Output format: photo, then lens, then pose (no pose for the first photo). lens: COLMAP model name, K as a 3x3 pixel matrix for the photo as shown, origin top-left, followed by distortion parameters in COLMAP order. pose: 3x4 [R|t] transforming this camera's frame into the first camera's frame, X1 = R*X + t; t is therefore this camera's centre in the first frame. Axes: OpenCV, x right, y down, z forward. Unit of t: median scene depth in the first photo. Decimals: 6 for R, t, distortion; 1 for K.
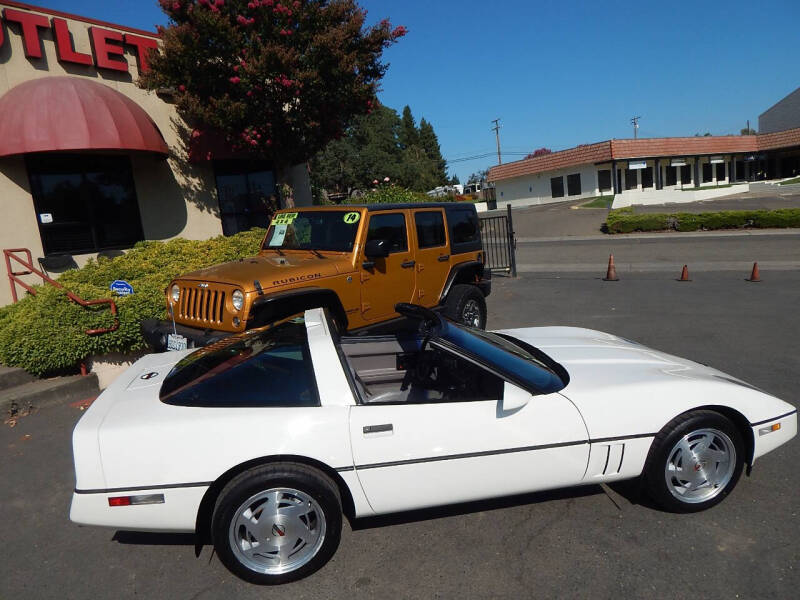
lens RADIAL K [[531.1, 0, 400.9], [0, 531.1, 302.6], [0, 0, 1]] dist [0.007003, -0.002759]
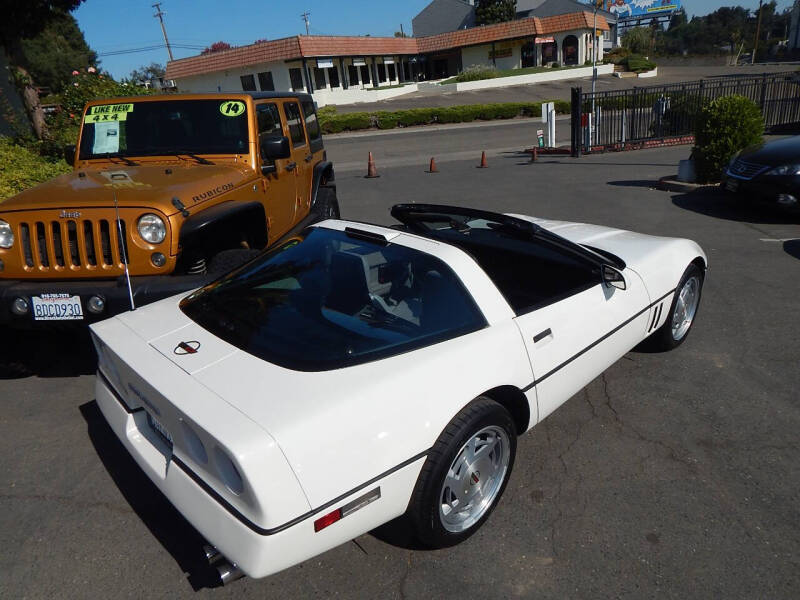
lens RADIAL K [[531.1, 0, 401.2], [0, 531.1, 302.4], [0, 0, 1]] dist [0.007003, -0.002759]
pose [[0.837974, -0.201085, 0.507312, -0.245624], [0.112750, 0.973373, 0.199579, -0.008072], [-0.533936, -0.110042, 0.838333, 0.136209]]
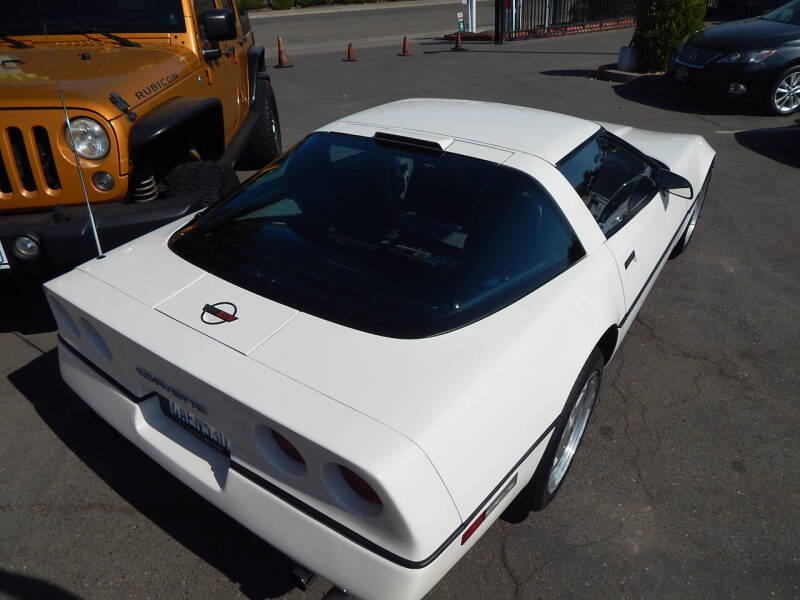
lens RADIAL K [[531.1, 0, 401.7], [0, 531.1, 303.3], [0, 0, 1]] dist [0.007003, -0.002759]
pose [[0.723403, -0.351718, 0.594123, -0.271236], [0.118207, 0.910905, 0.395322, -0.016713], [-0.680231, -0.215747, 0.700527, 0.240535]]
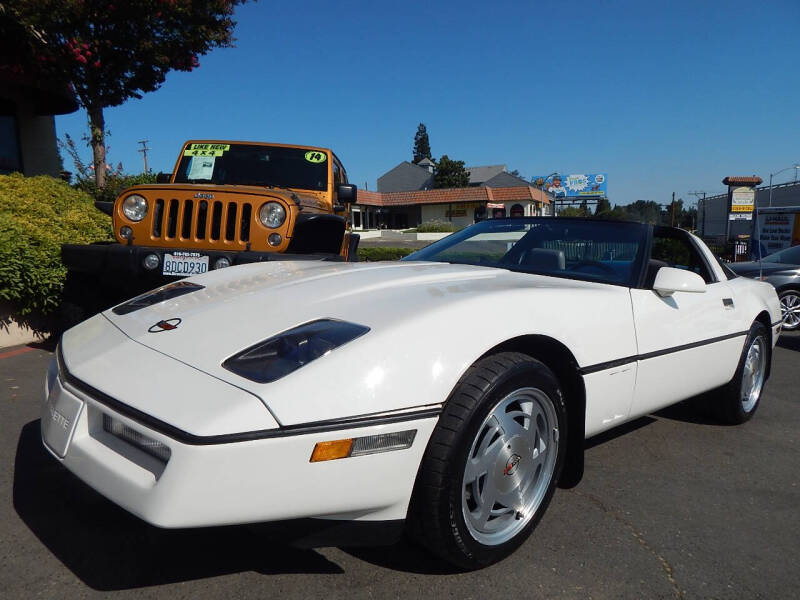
lens RADIAL K [[531.1, 0, 400.1], [0, 531.1, 300.9], [0, 0, 1]] dist [0.007003, -0.002759]
pose [[0.786498, 0.013994, 0.617434, -0.397555], [0.032803, 0.997385, -0.064391, 0.113538], [-0.616720, 0.070897, 0.783983, 0.146386]]
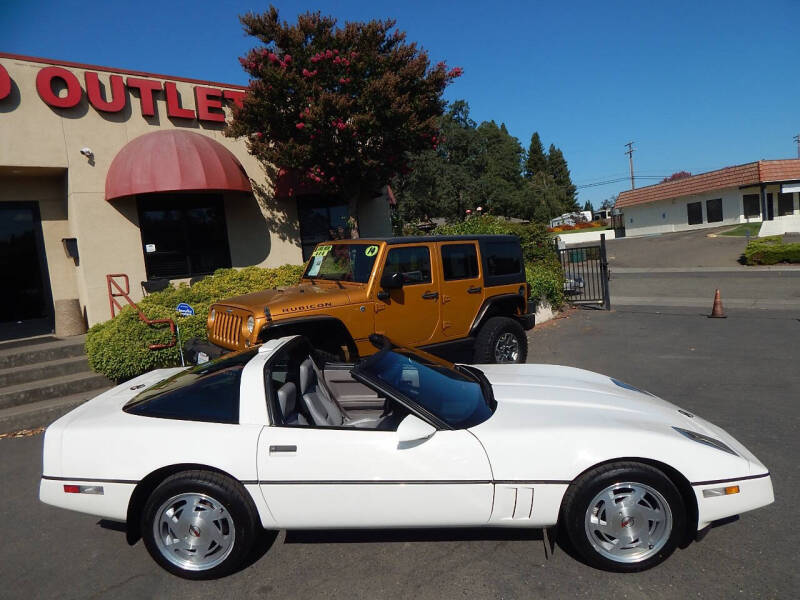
lens RADIAL K [[531.1, 0, 401.0], [0, 531.1, 301.8], [0, 0, 1]] dist [0.007003, -0.002759]
pose [[0.971420, 0.029187, -0.235566, 0.158137], [-0.041132, 0.998096, -0.045953, -0.008497], [0.233776, 0.054329, 0.970771, -0.008488]]
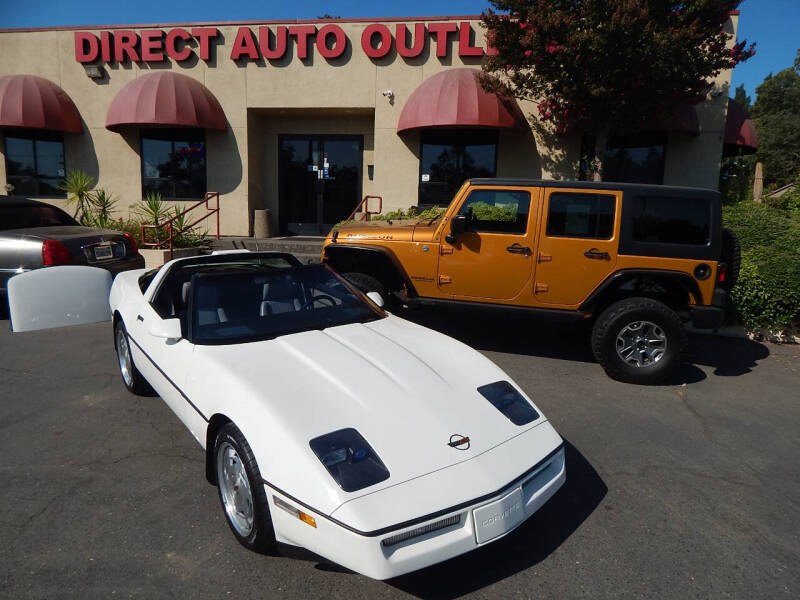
lens RADIAL K [[531.1, 0, 401.1], [0, 531.1, 296.8], [0, 0, 1]] dist [0.007003, -0.002759]
pose [[0.454572, 0.250724, -0.854694, 0.552973], [-0.217295, 0.961788, 0.166571, -0.079953], [0.863798, 0.110003, 0.491683, 0.318538]]
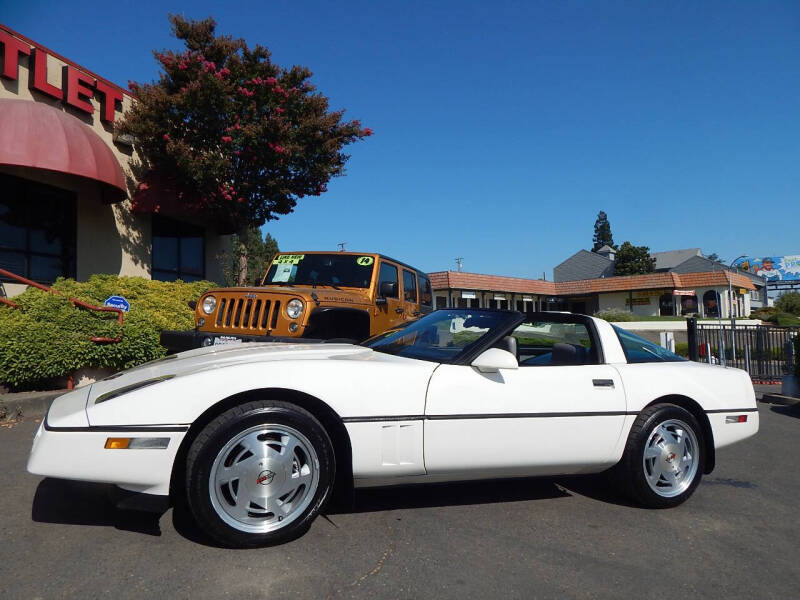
lens RADIAL K [[531.1, 0, 399.5], [0, 531.1, 302.2], [0, 0, 1]] dist [0.007003, -0.002759]
pose [[0.946904, 0.103636, 0.304355, -0.263387], [-0.033418, 0.973222, -0.227425, 0.134057], [-0.319775, 0.205179, 0.925011, -0.044484]]
